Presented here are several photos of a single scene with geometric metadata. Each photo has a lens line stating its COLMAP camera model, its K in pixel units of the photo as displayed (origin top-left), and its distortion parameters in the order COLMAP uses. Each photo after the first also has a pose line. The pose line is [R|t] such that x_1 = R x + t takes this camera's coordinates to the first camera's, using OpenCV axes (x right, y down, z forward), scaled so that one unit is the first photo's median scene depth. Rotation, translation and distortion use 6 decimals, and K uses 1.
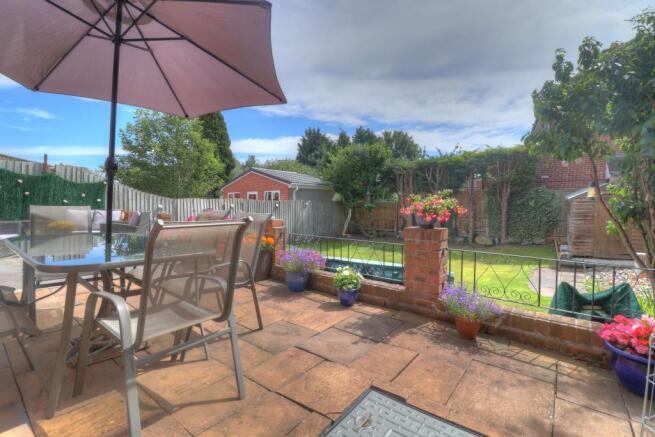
lens RADIAL K [[299.0, 0, 329.7], [0, 299.0, 211.5], [0, 0, 1]] dist [-0.026641, -0.000570]
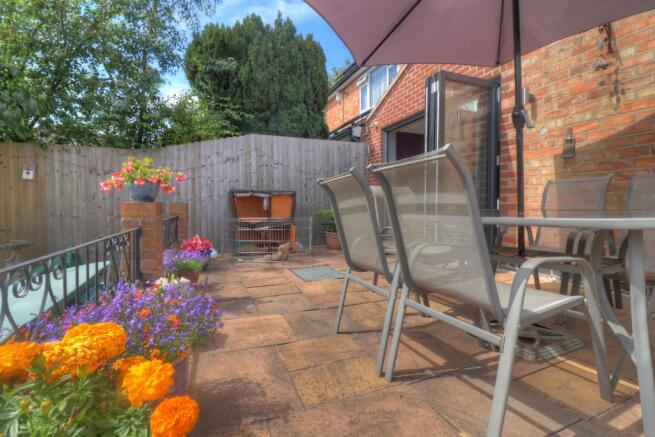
lens RADIAL K [[300.9, 0, 327.4], [0, 300.9, 213.9], [0, 0, 1]] dist [-0.018798, -0.000827]
pose [[-0.868224, -0.019676, 0.495782, -0.121970], [0.008903, 0.998435, 0.055216, 0.011221], [-0.496093, 0.052354, -0.866690, 0.347368]]
